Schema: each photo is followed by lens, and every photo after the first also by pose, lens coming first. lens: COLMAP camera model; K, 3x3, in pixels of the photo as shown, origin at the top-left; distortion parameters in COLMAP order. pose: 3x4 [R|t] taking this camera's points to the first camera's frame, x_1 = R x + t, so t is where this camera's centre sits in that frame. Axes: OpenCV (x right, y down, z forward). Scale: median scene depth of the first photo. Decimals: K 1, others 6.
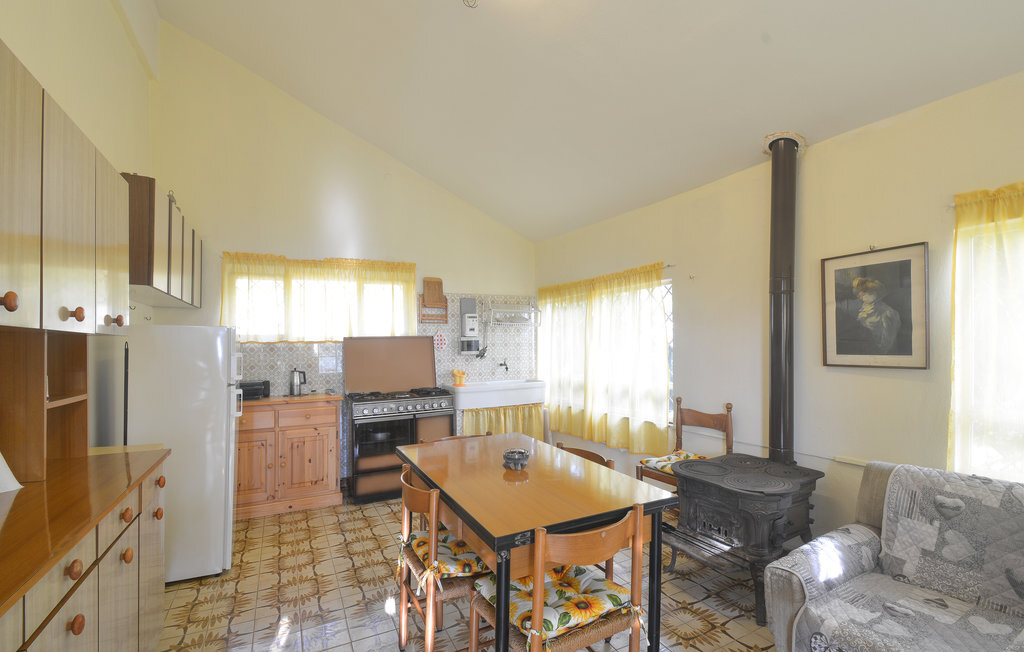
lens RADIAL K [[454.4, 0, 512.0], [0, 454.4, 326.0], [0, 0, 1]] dist [-0.000326, 0.000007]
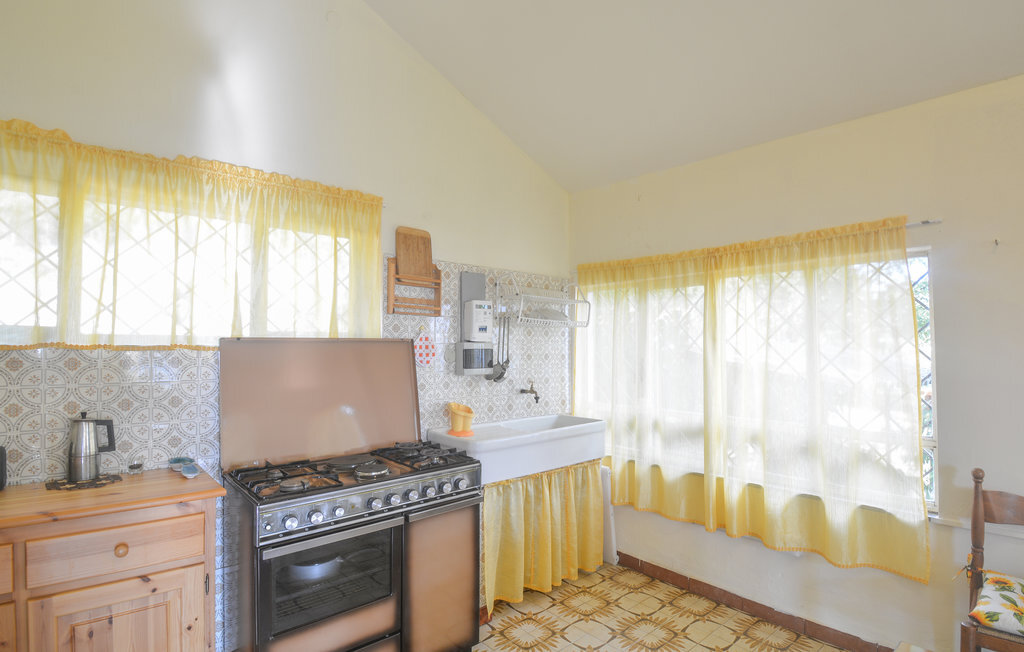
lens RADIAL K [[456.5, 0, 512.0], [0, 456.5, 326.0], [0, 0, 1]] dist [0.027729, -0.025600]
pose [[0.955035, 0.032363, 0.294721, -0.225786], [-0.030260, 0.999474, -0.011695, 0.009769], [-0.294944, 0.002251, 0.955512, 0.475772]]
